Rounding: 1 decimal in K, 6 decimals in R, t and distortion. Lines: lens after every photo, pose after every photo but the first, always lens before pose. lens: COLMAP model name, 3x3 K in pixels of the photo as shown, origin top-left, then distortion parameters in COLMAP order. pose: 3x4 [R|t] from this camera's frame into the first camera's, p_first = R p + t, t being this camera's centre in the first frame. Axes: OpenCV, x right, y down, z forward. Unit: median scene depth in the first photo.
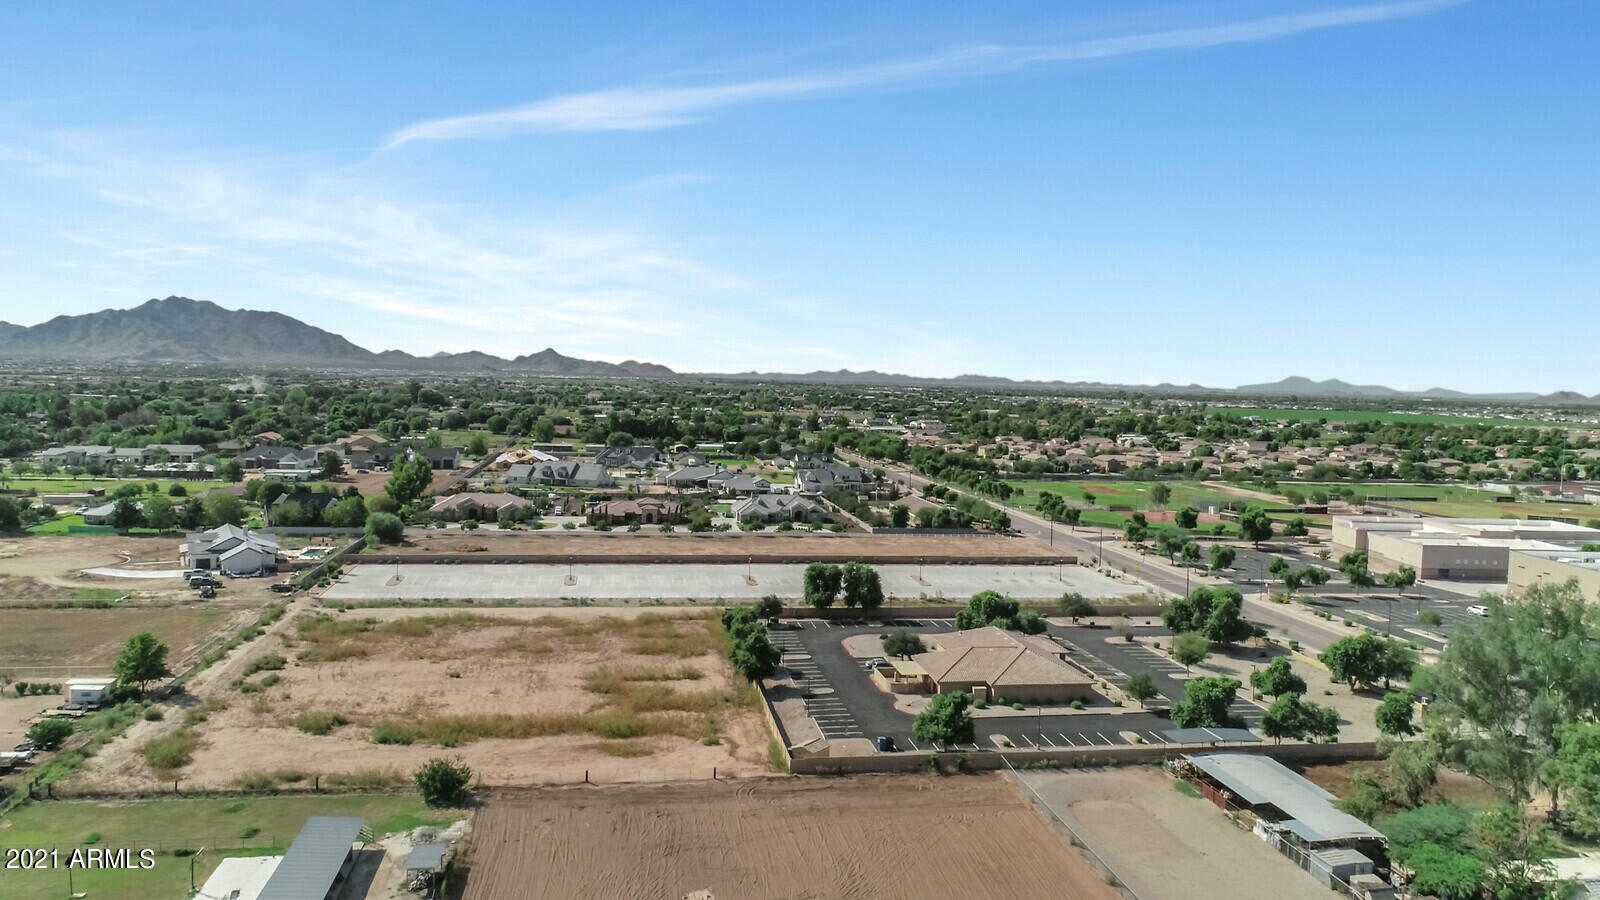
lens RADIAL K [[1161.6, 0, 800.0], [0, 1161.6, 450.0], [0, 0, 1]] dist [-0.002779, -0.001824]
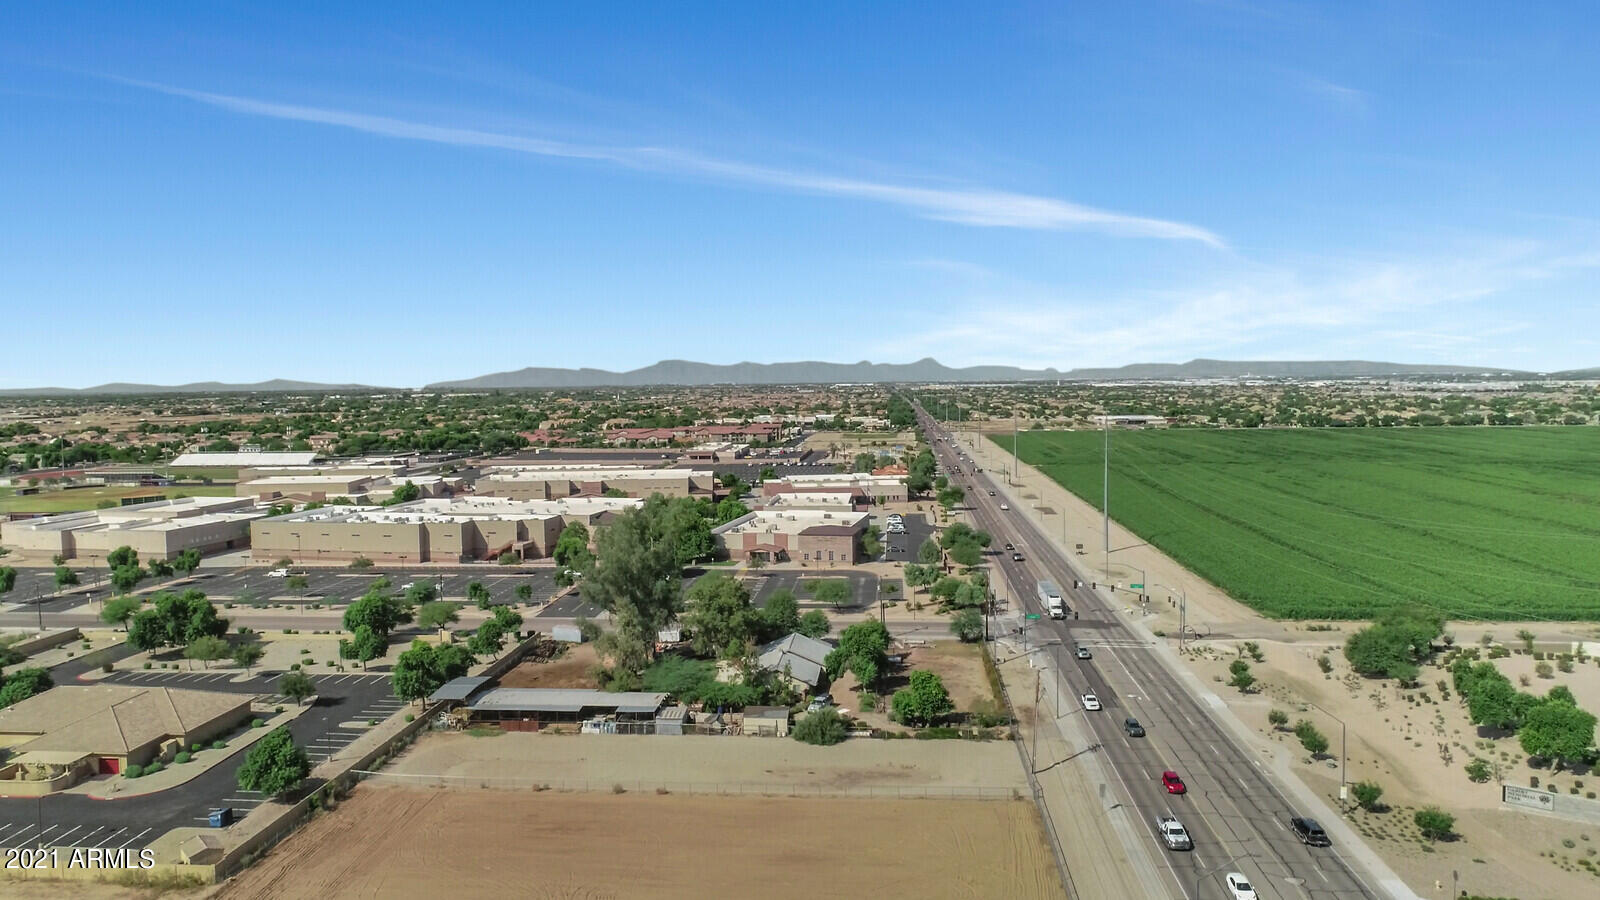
lens RADIAL K [[1111.2, 0, 800.0], [0, 1111.2, 450.0], [0, 0, 1]] dist [-0.000701, -0.005506]
pose [[0.236756, -0.087140, 0.967653, -0.510007], [0.077192, 0.994508, 0.070672, -0.031816], [-0.968498, 0.057963, 0.242183, 0.337993]]
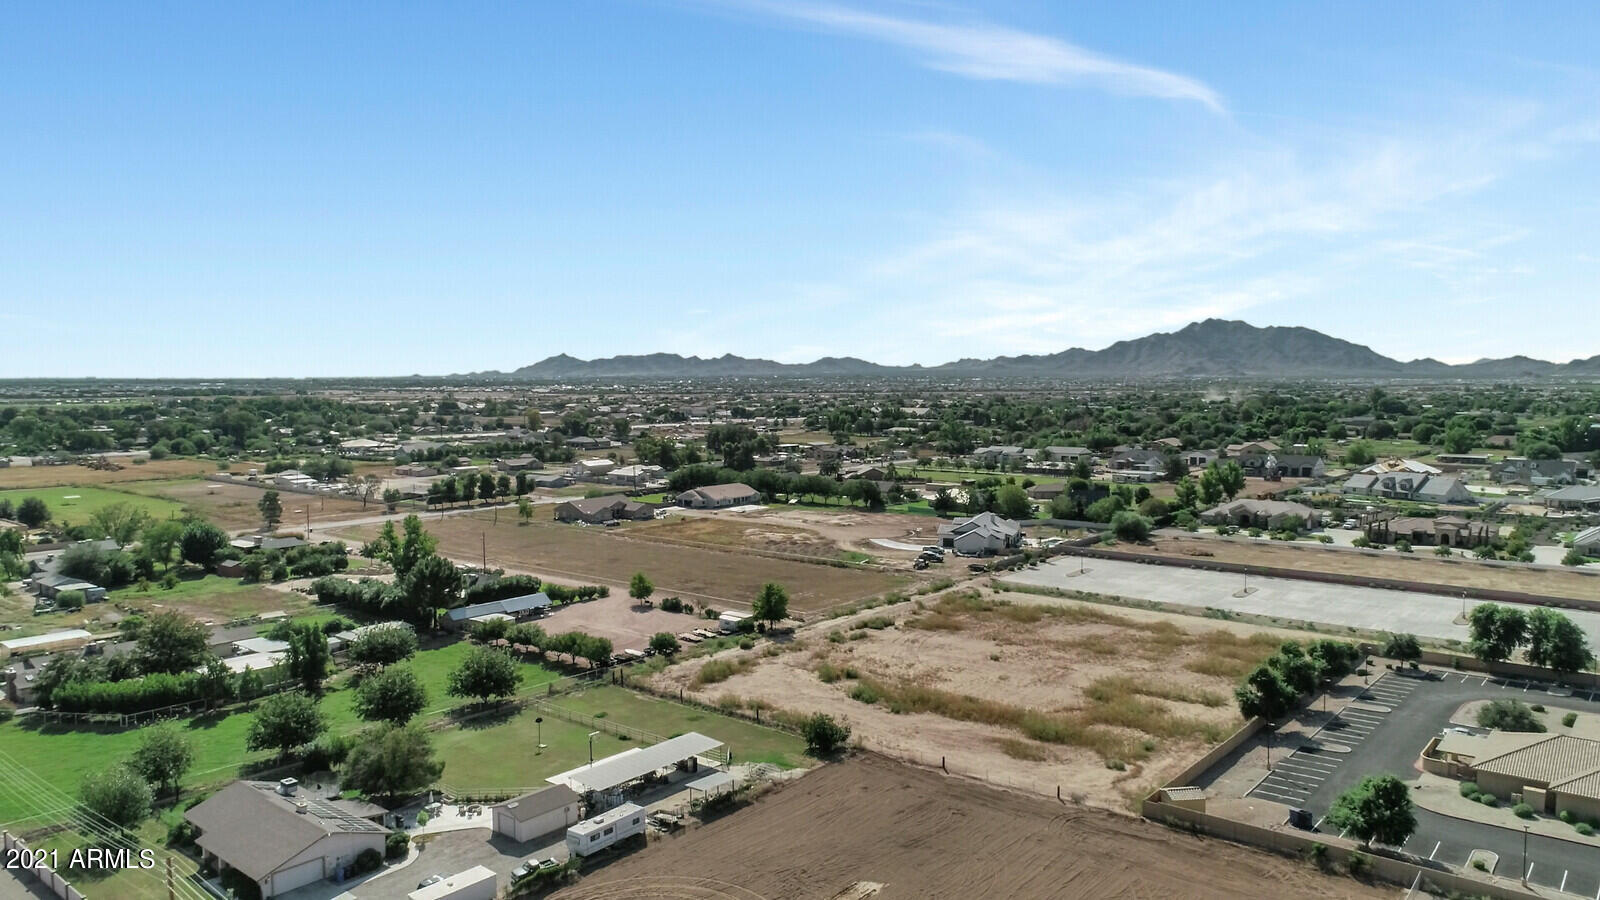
lens RADIAL K [[1111.2, 0, 800.0], [0, 1111.2, 450.0], [0, 0, 1]] dist [-0.000701, -0.005506]
pose [[0.658161, 0.020915, -0.752587, 0.367615], [-0.027072, 0.999625, 0.004105, 0.004010], [0.752391, 0.017673, 0.658480, 0.201371]]
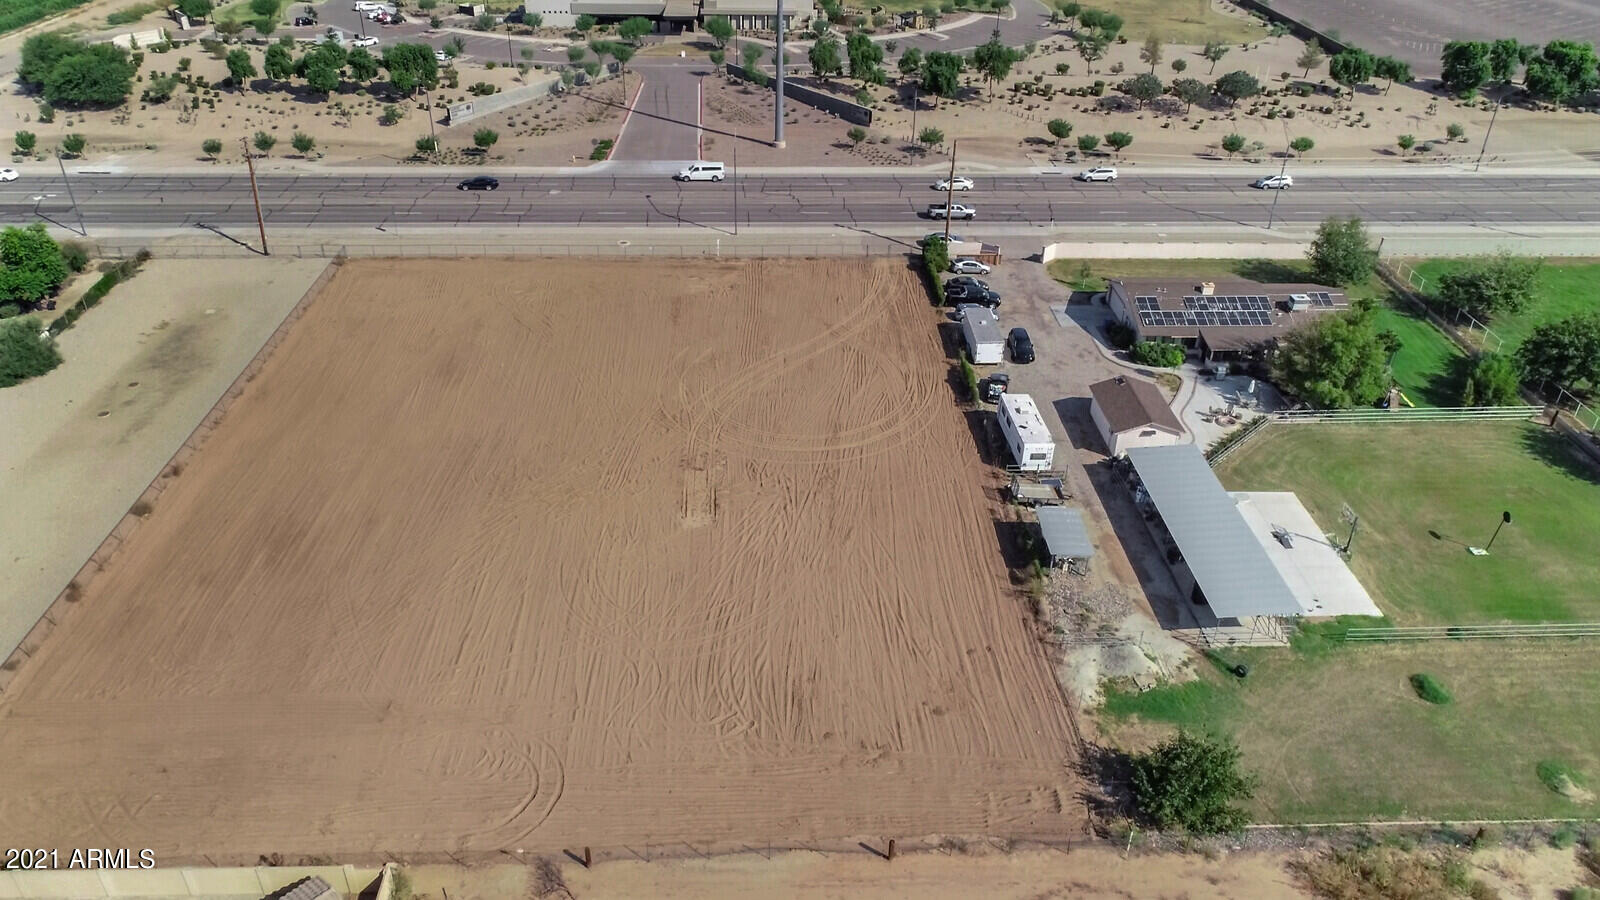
lens RADIAL K [[1111.2, 0, 800.0], [0, 1111.2, 450.0], [0, 0, 1]] dist [-0.000701, -0.005506]
pose [[-0.991436, -0.099053, 0.085104, -0.135244], [-0.030970, 0.811428, 0.583631, -0.057720], [-0.126866, 0.575997, -0.807547, 0.983569]]
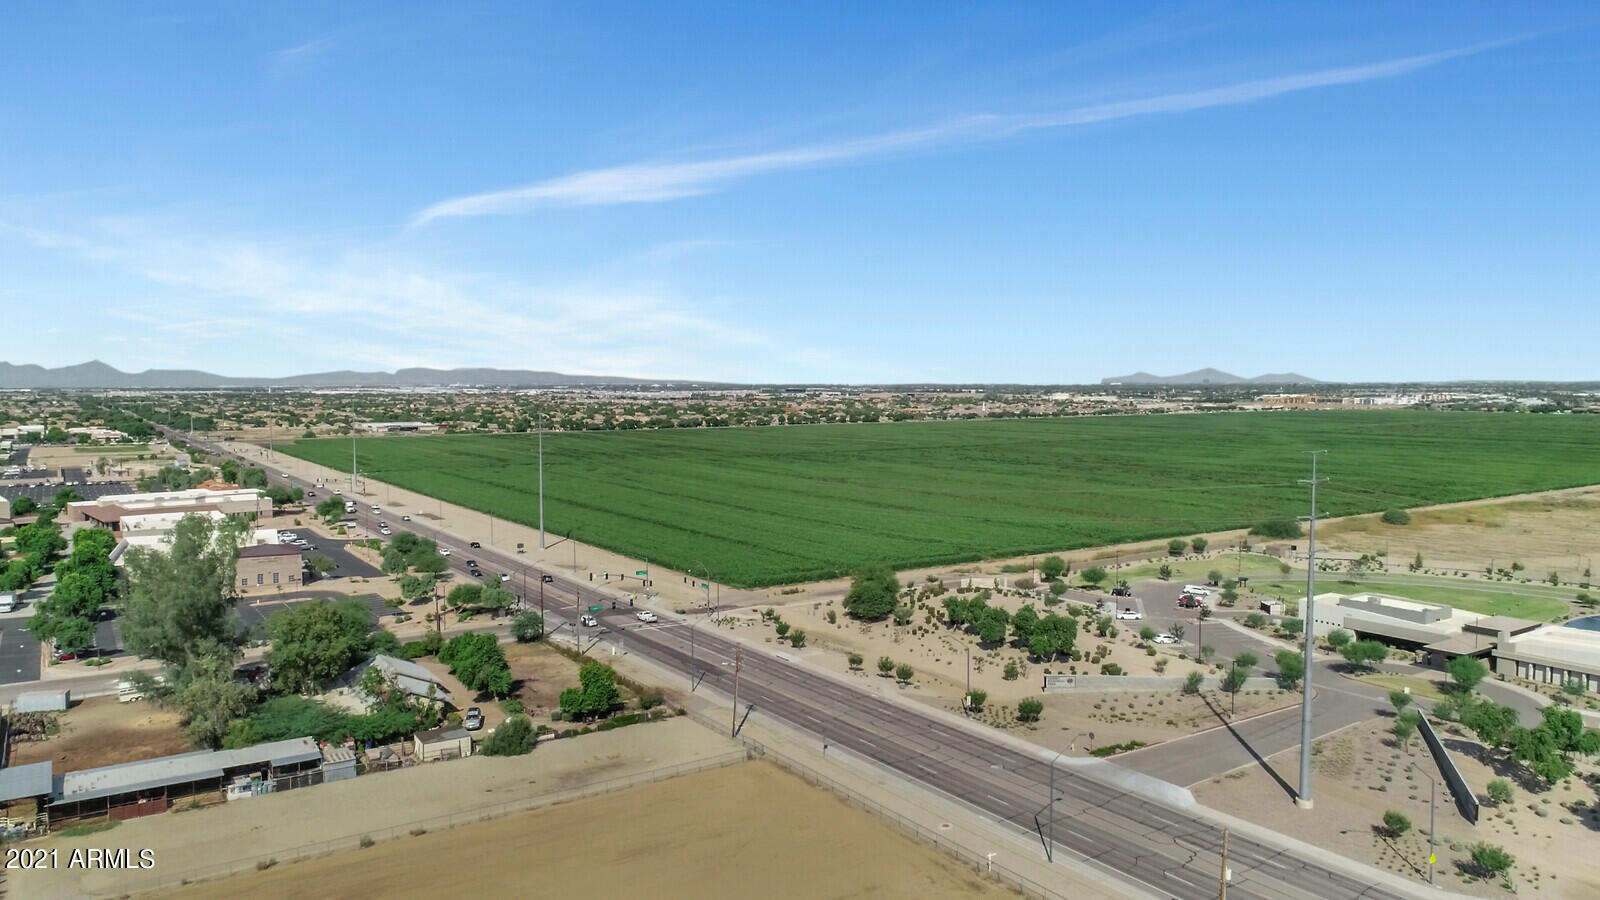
lens RADIAL K [[1097.8, 0, 800.0], [0, 1097.8, 450.0], [0, 0, 1]] dist [-0.001118, -0.000320]
pose [[-0.419184, -0.078101, 0.904536, -0.505712], [0.047995, 0.992994, 0.107981, -0.047117], [-0.906632, 0.088677, -0.412498, 0.669781]]
